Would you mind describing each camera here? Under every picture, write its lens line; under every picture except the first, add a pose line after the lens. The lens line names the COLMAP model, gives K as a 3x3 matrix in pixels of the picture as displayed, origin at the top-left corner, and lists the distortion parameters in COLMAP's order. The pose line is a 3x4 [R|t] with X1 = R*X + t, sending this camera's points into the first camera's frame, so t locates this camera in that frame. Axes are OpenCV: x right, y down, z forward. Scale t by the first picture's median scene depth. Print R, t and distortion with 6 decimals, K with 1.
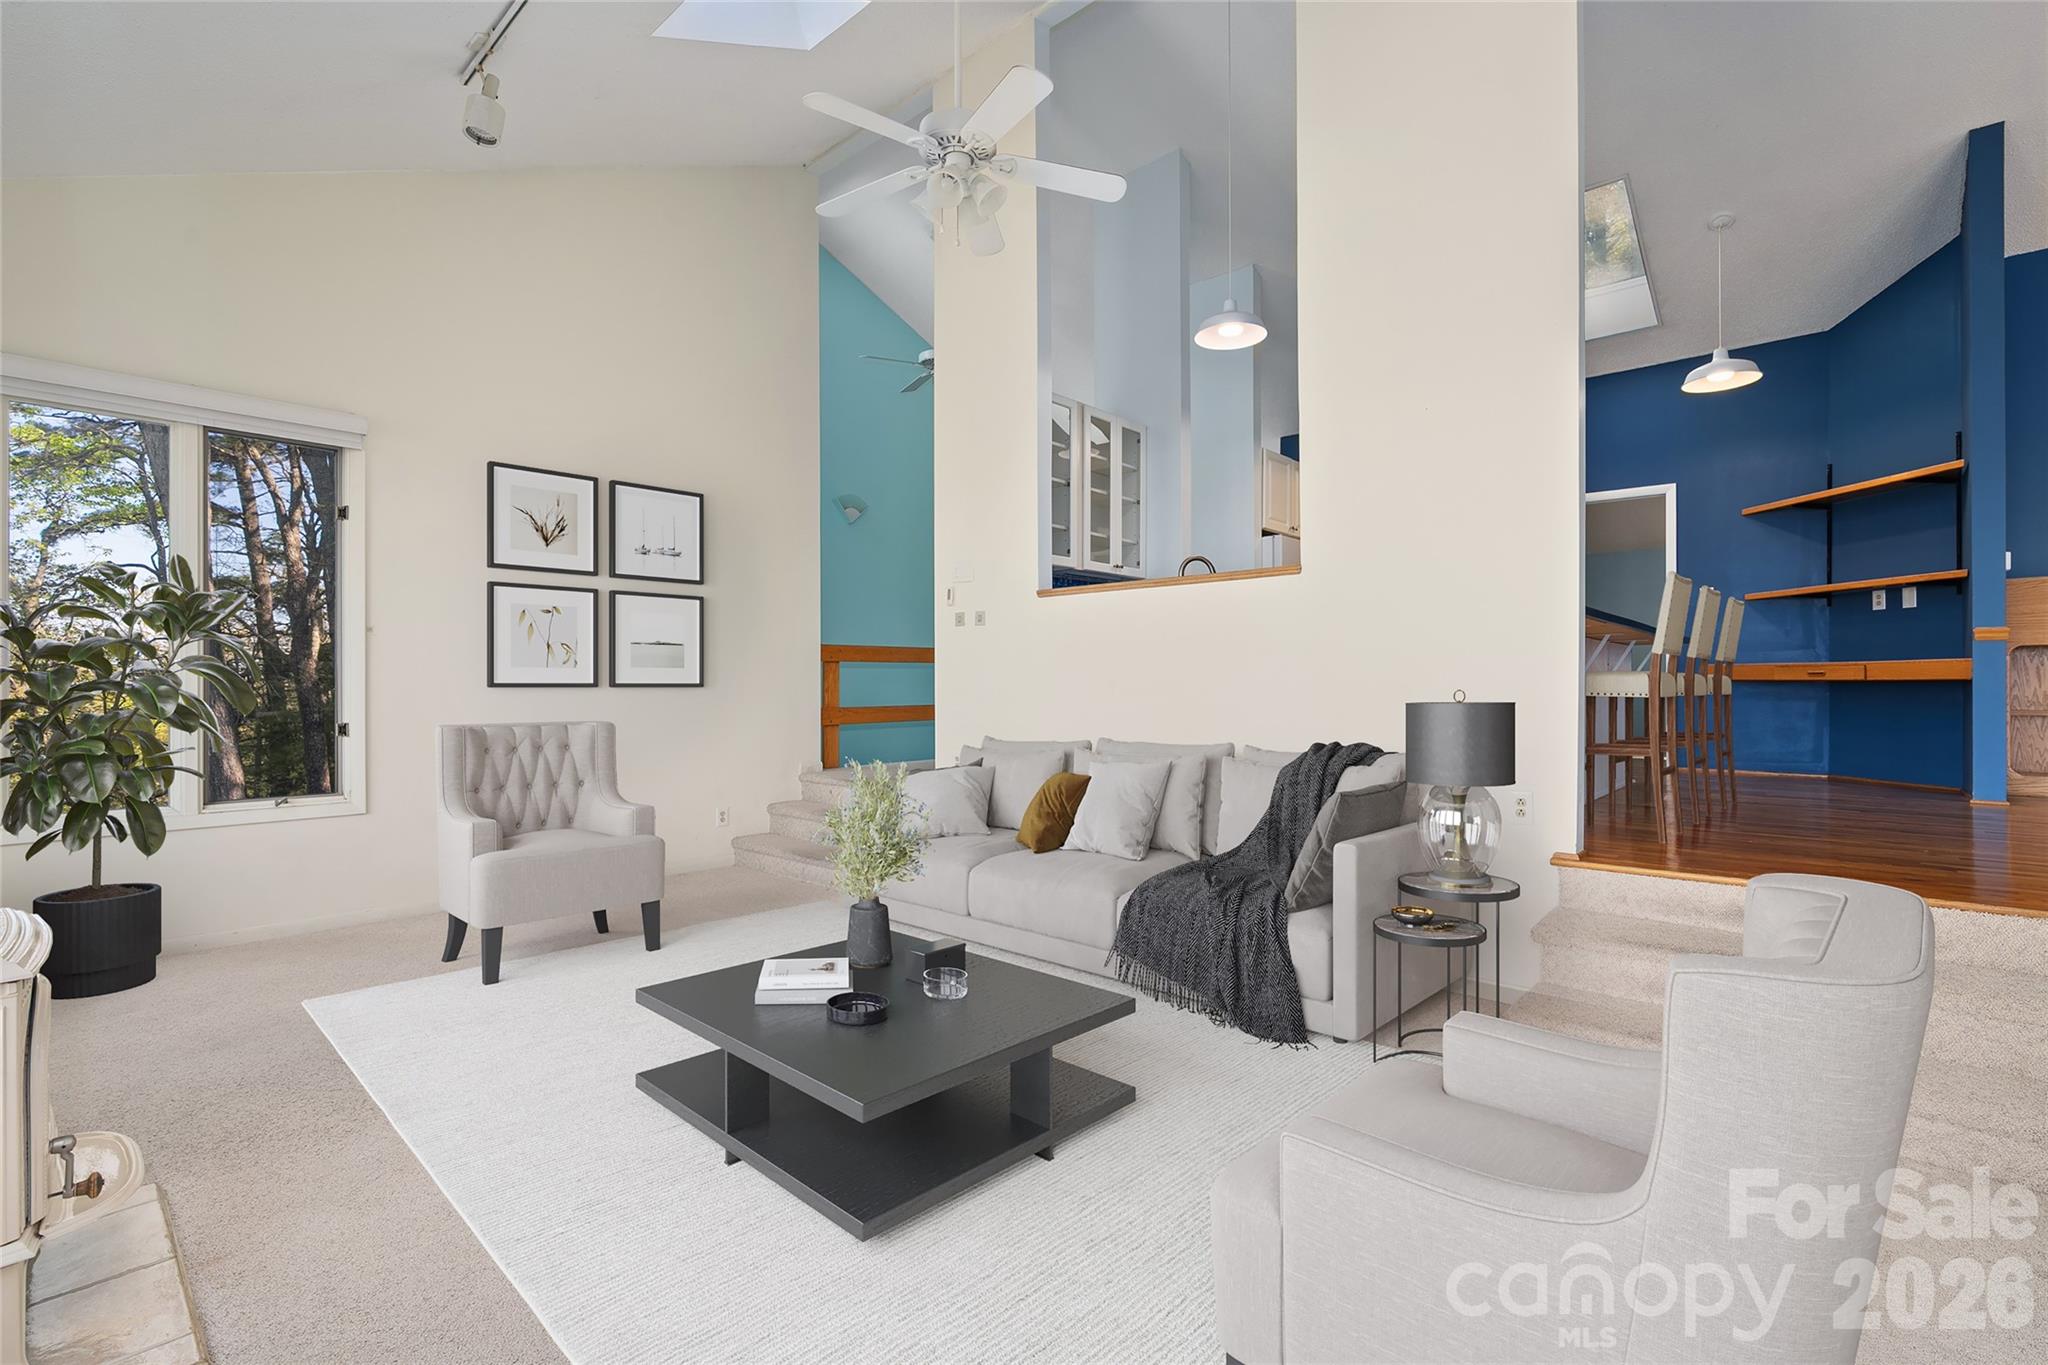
lens RADIAL K [[928.0, 0, 1015.1], [0, 928.0, 687.4], [0, 0, 1]] dist [-0.003160, 0.000453]
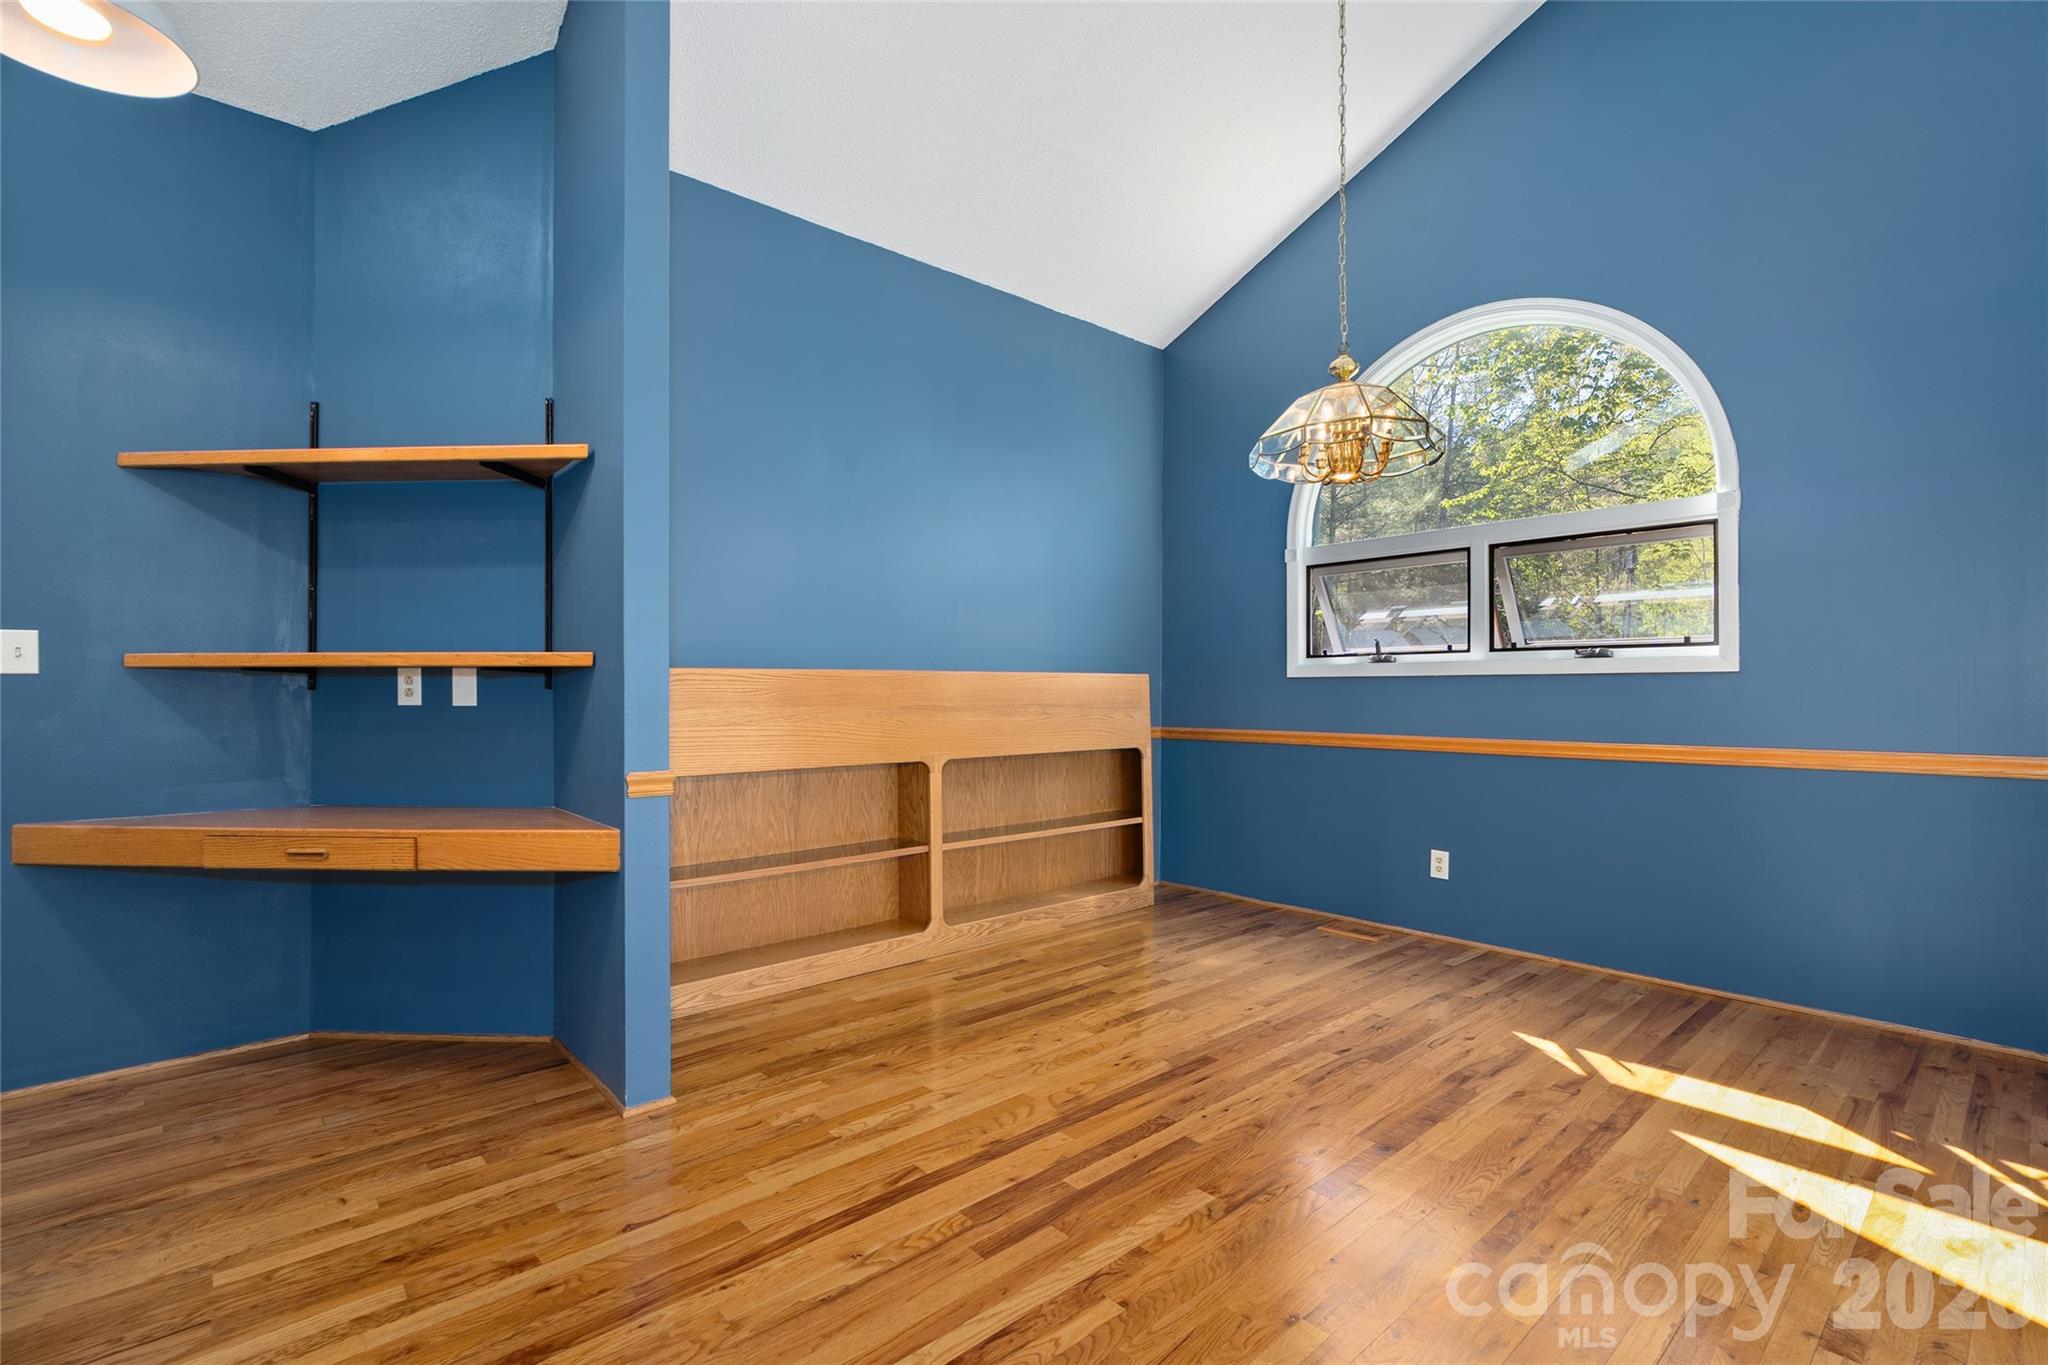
lens RADIAL K [[928.0, 0, 1015.1], [0, 928.0, 687.4], [0, 0, 1]] dist [-0.003160, 0.000453]
pose [[0.112253, 0.007246, 0.993653, 0.457846], [0.000306, 0.999973, -0.007327, -0.090033], [-0.993680, 0.001127, 0.112247, 0.607072]]
